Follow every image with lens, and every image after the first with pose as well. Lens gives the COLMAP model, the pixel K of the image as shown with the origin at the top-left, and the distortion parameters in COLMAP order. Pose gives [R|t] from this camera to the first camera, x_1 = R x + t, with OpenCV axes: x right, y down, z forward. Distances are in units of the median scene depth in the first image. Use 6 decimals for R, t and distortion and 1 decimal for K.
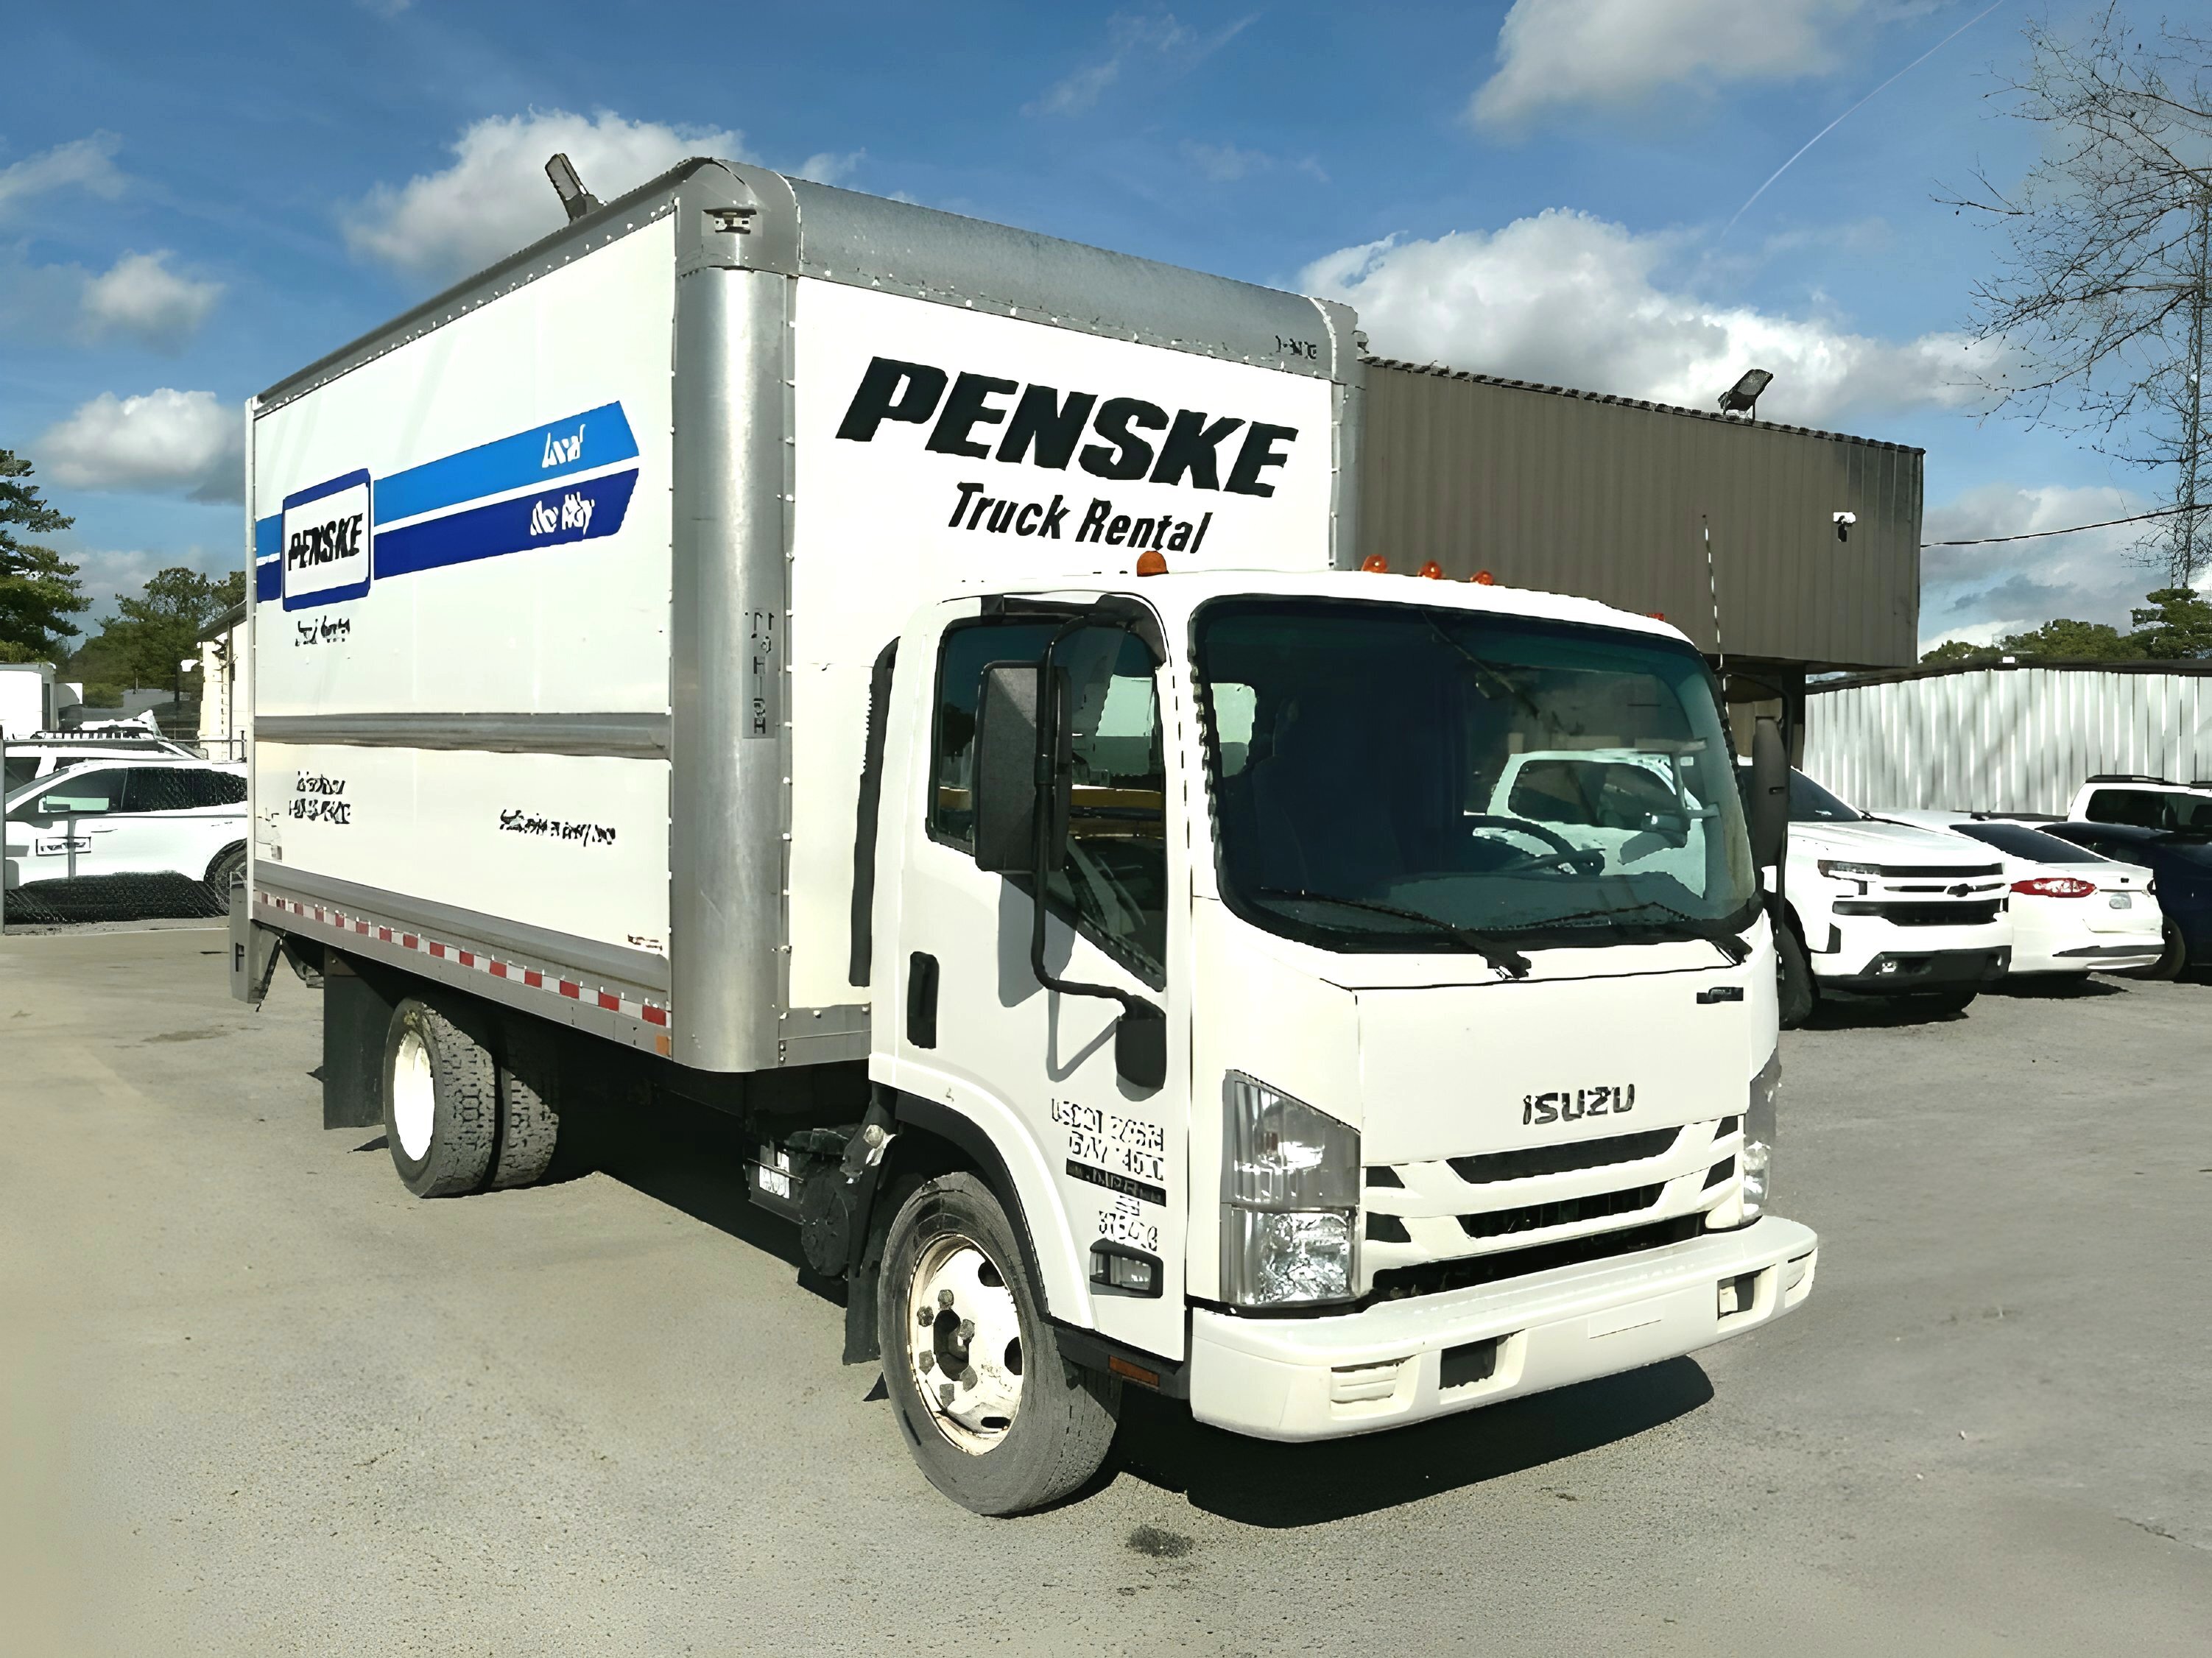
lens RADIAL K [[1774.6, 0, 1106.0], [0, 1774.6, 829.0], [0, 0, 1]] dist [0.008075, -0.000345]
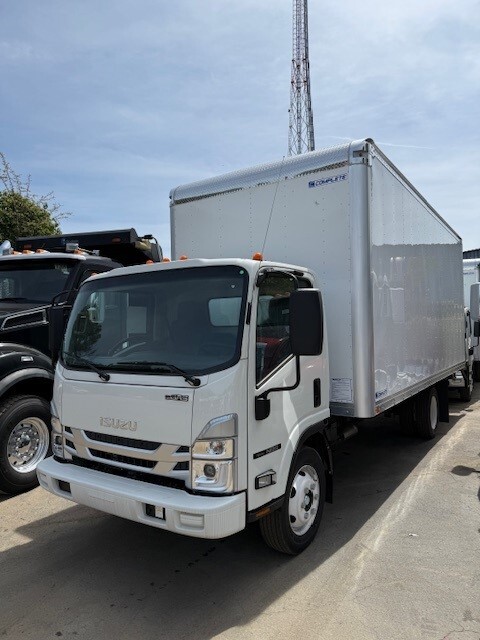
lens RADIAL K [[451.7, 0, 232.0], [0, 451.7, 320.5], [0, 0, 1]] dist [0.051935, -0.000934]
pose [[0.312573, -0.062882, -0.947810, 1.153547], [0.010598, 0.997975, -0.062715, 0.025796], [0.949835, 0.009559, 0.312606, 0.978269]]
